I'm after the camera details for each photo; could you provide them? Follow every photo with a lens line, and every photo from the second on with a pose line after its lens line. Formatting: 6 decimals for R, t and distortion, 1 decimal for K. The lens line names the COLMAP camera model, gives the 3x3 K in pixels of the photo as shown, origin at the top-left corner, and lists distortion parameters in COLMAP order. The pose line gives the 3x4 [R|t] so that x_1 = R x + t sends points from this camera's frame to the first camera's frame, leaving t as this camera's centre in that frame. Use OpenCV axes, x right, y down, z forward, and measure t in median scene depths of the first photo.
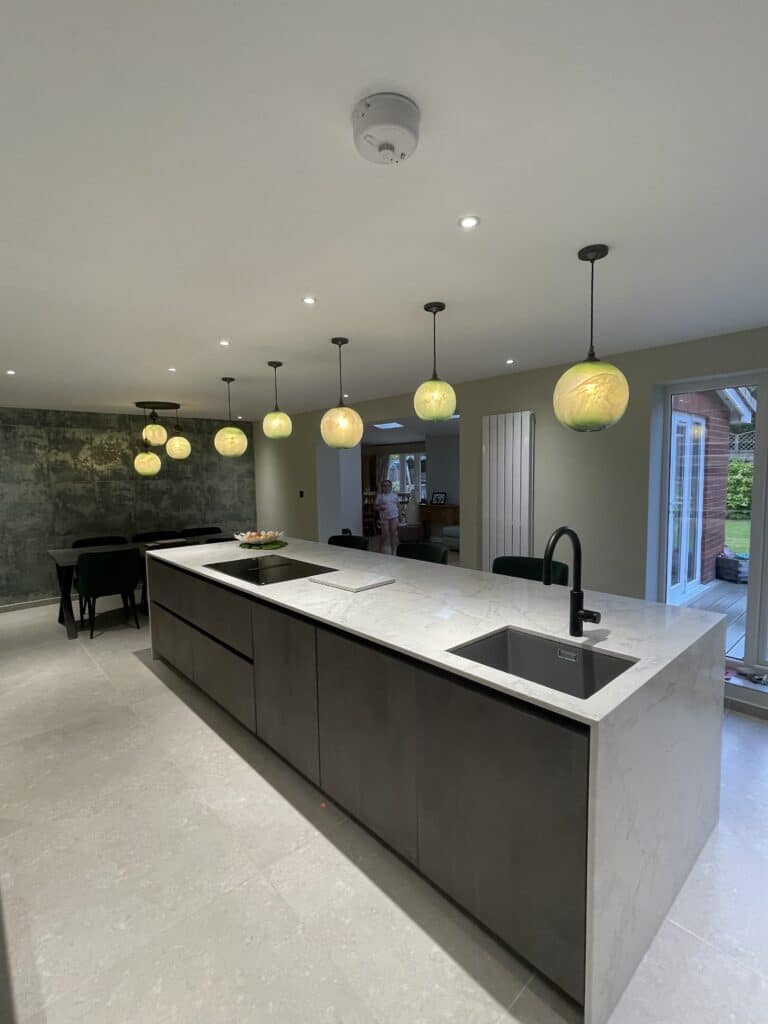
lens RADIAL K [[476.5, 0, 388.0], [0, 476.5, 513.5], [0, 0, 1]] dist [0.000162, 0.000116]
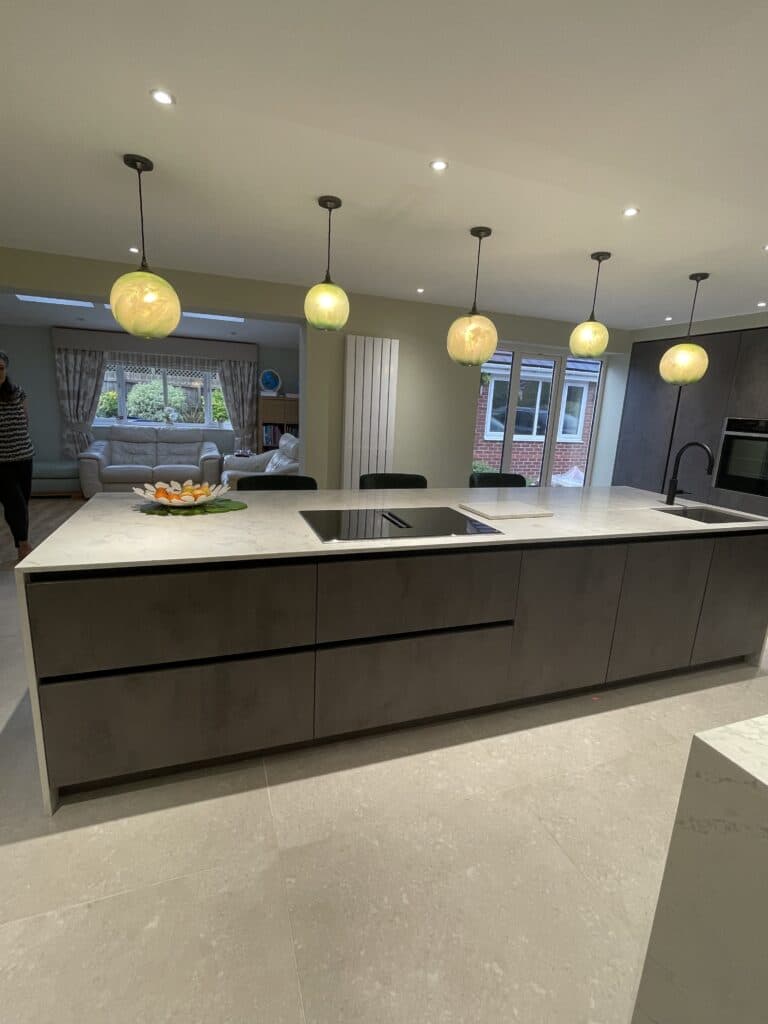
lens RADIAL K [[476.5, 0, 388.0], [0, 476.5, 513.5], [0, 0, 1]] dist [0.000162, 0.000116]
pose [[0.379568, -0.167998, 0.909783, -0.897853], [0.027422, 0.984986, 0.170445, -0.019995], [-0.924758, -0.039748, 0.378475, 0.732626]]
